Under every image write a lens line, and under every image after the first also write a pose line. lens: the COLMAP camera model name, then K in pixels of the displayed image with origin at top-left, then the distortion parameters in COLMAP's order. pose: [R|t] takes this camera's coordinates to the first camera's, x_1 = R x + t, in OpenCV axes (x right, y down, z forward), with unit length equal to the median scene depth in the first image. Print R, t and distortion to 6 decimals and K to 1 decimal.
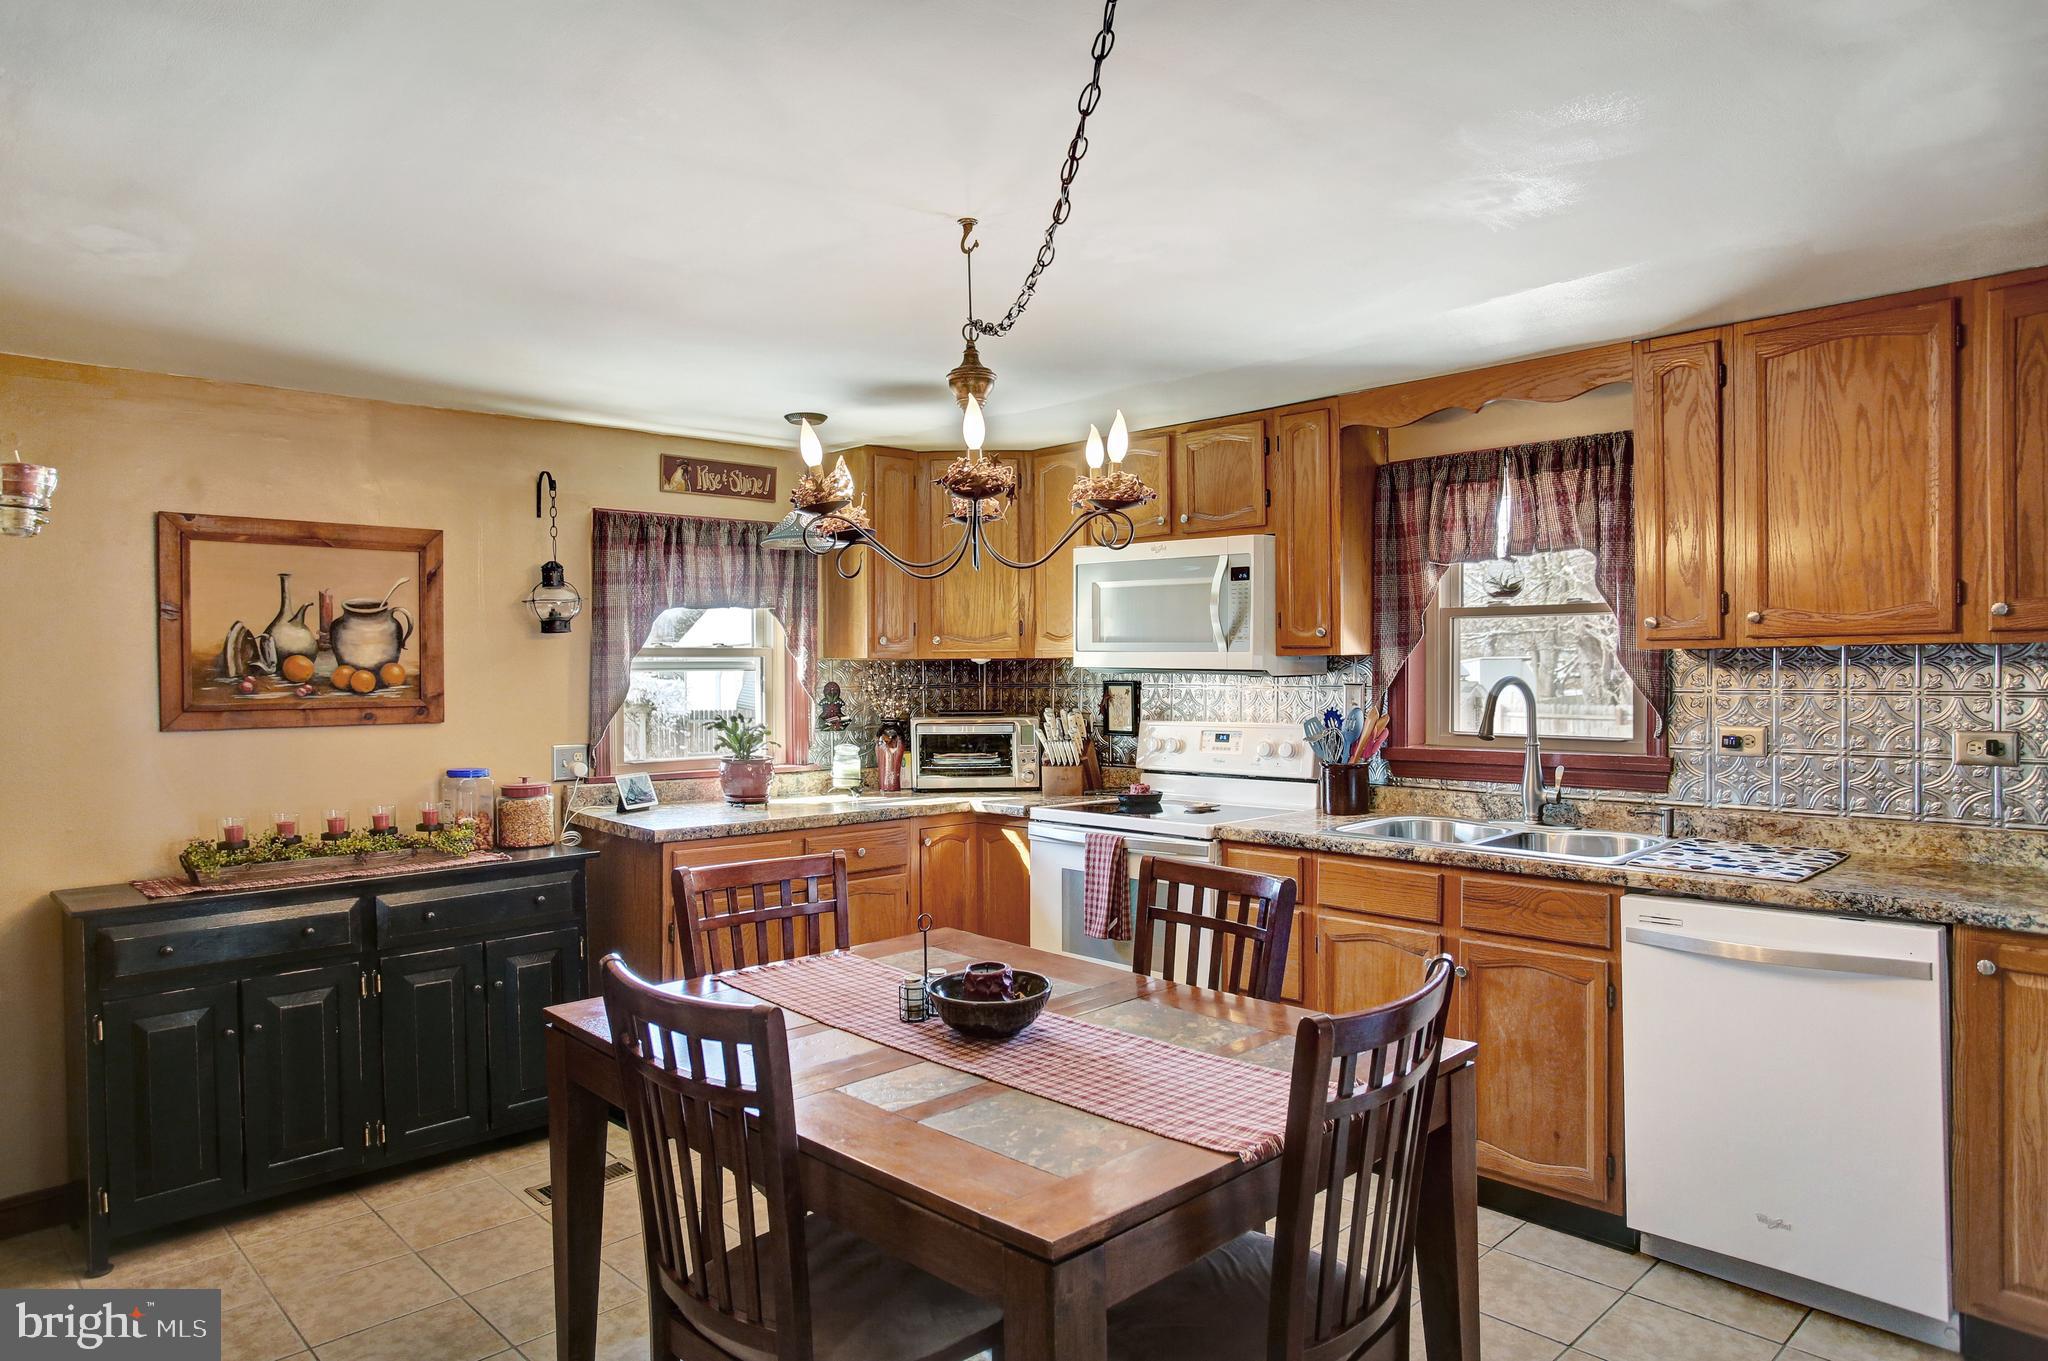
lens RADIAL K [[1251.6, 0, 1024.0], [0, 1251.6, 680.5], [0, 0, 1]] dist [-0.035369, 0.001408]
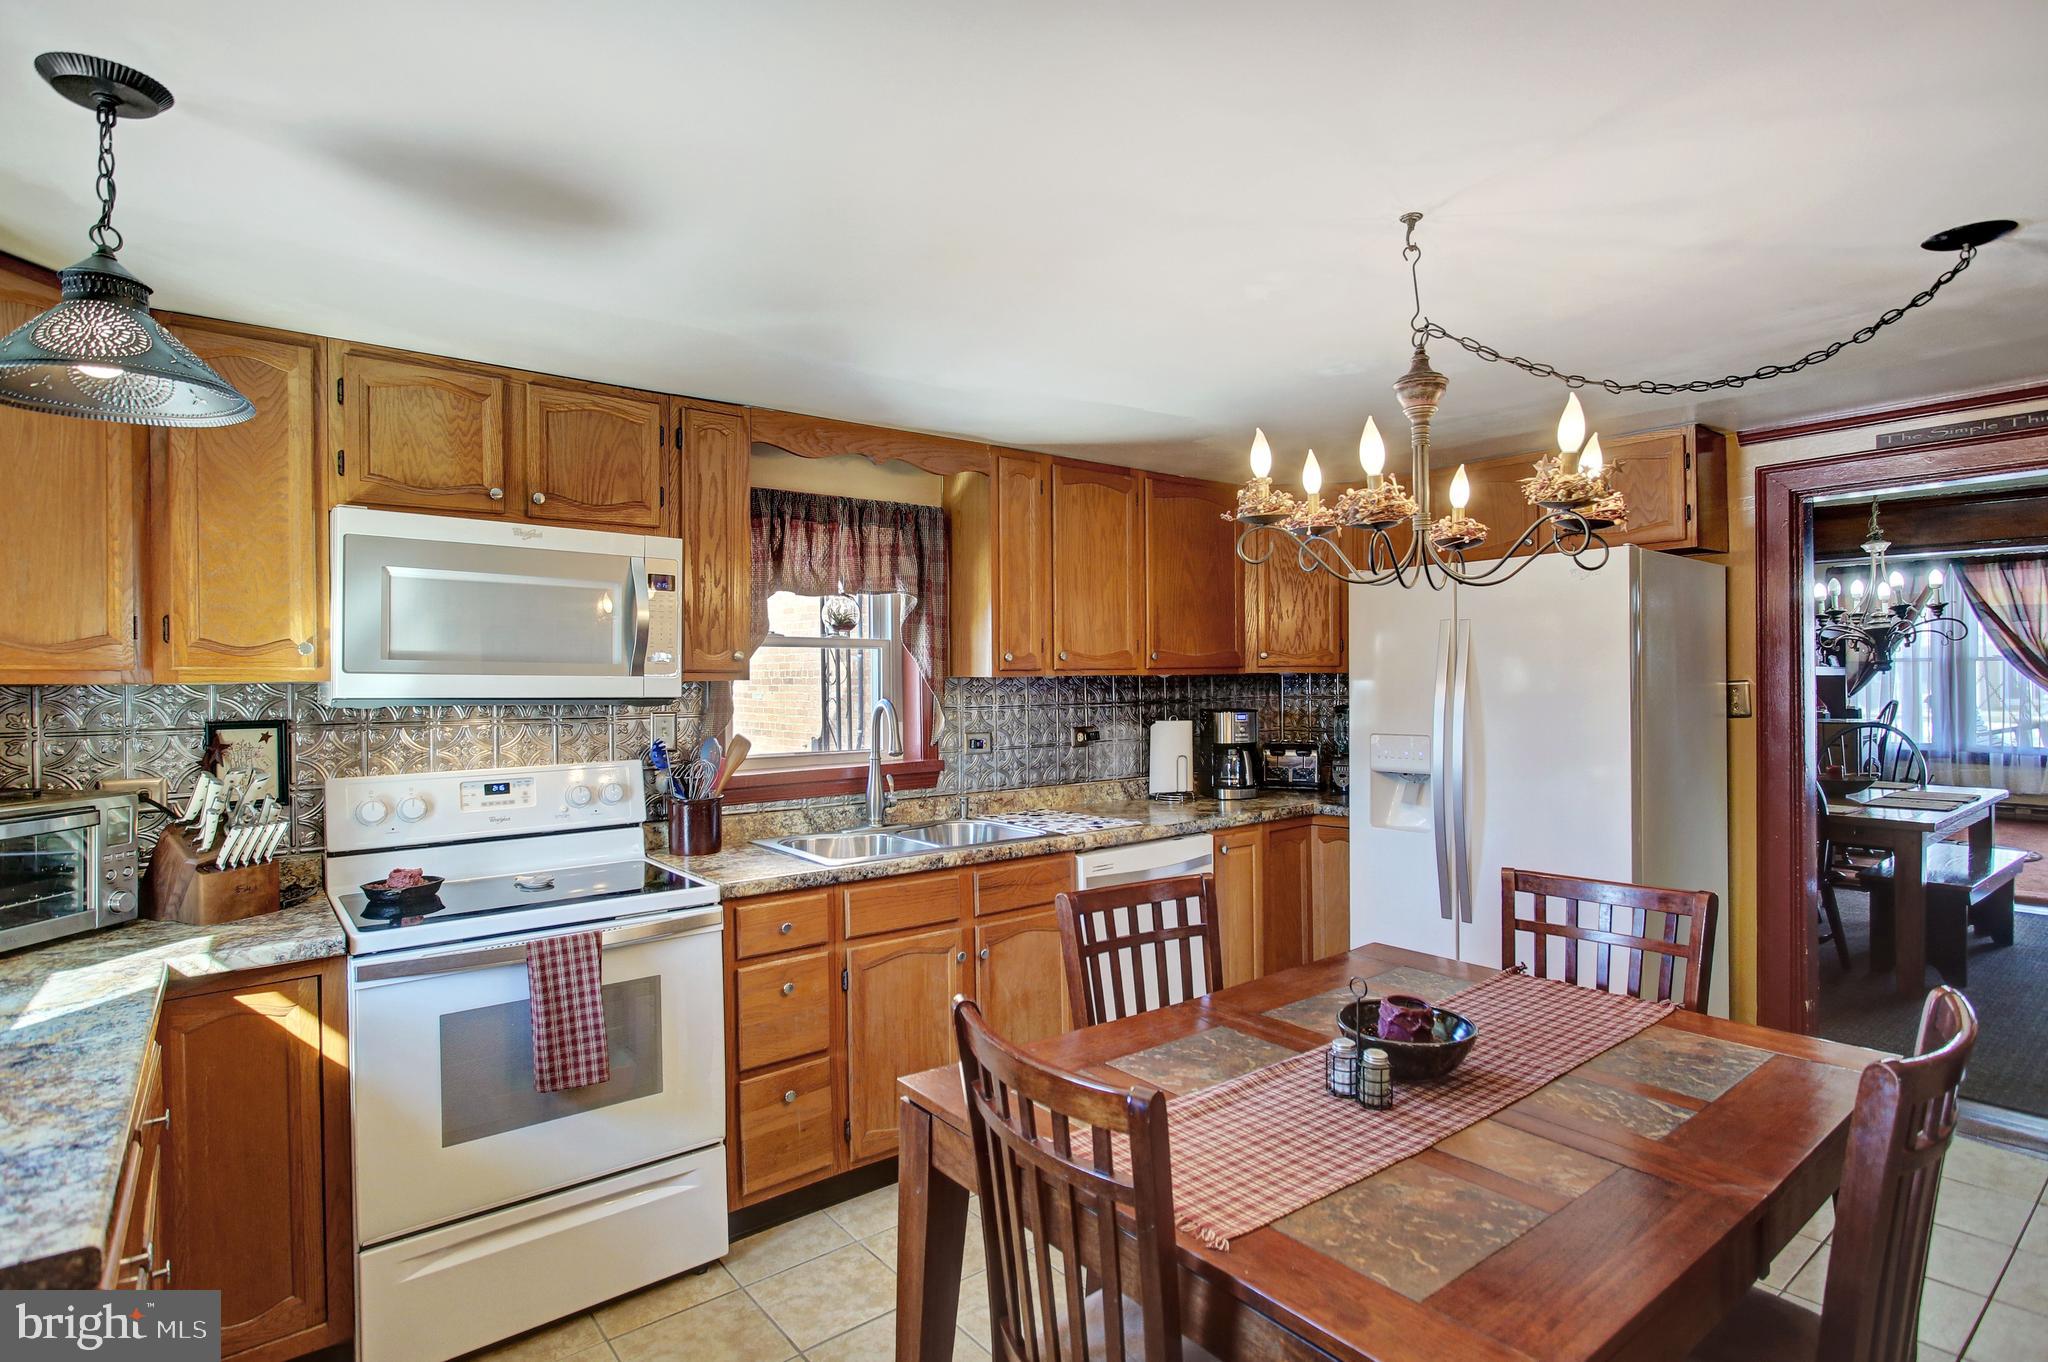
lens RADIAL K [[1030.4, 0, 1013.5], [0, 1030.4, 677.9], [0, 0, 1]] dist [-0.006599, -0.000527]
pose [[0.106382, 0.010126, 0.994274, -0.472184], [0.021274, 0.999696, -0.012458, -0.007946], [-0.994098, 0.022477, 0.106135, 0.678618]]
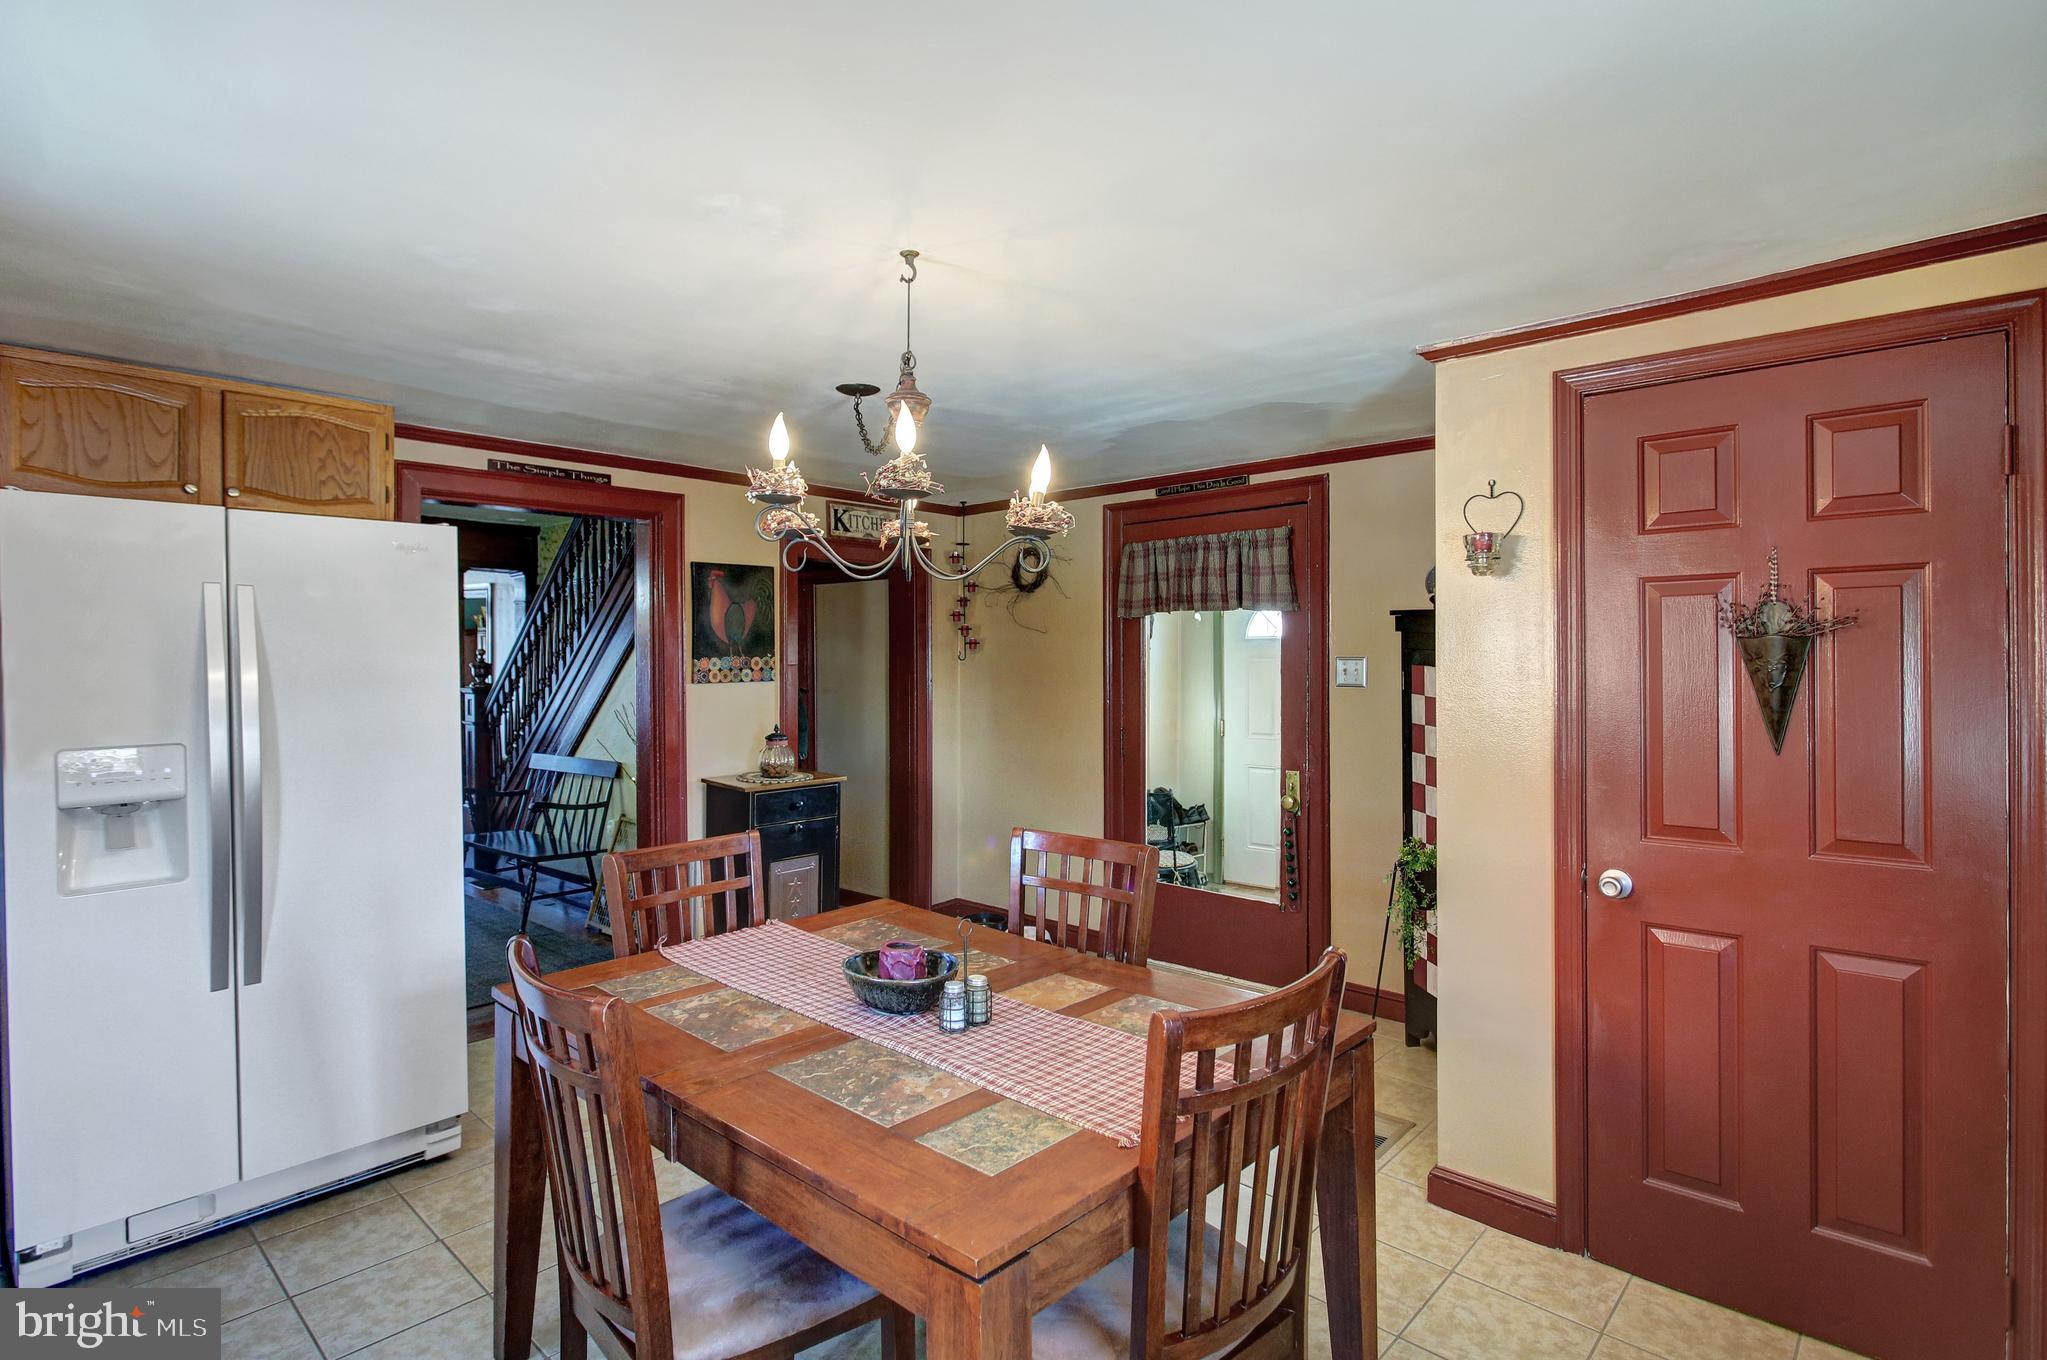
lens RADIAL K [[1029.9, 0, 1013.0], [0, 1029.9, 676.9], [0, 0, 1]] dist [-0.006599, -0.000527]
pose [[-0.998328, 0.013541, -0.056193, -0.043022], [0.011799, 0.999443, 0.031227, -0.015965], [0.056585, 0.030512, -0.997931, 1.055731]]
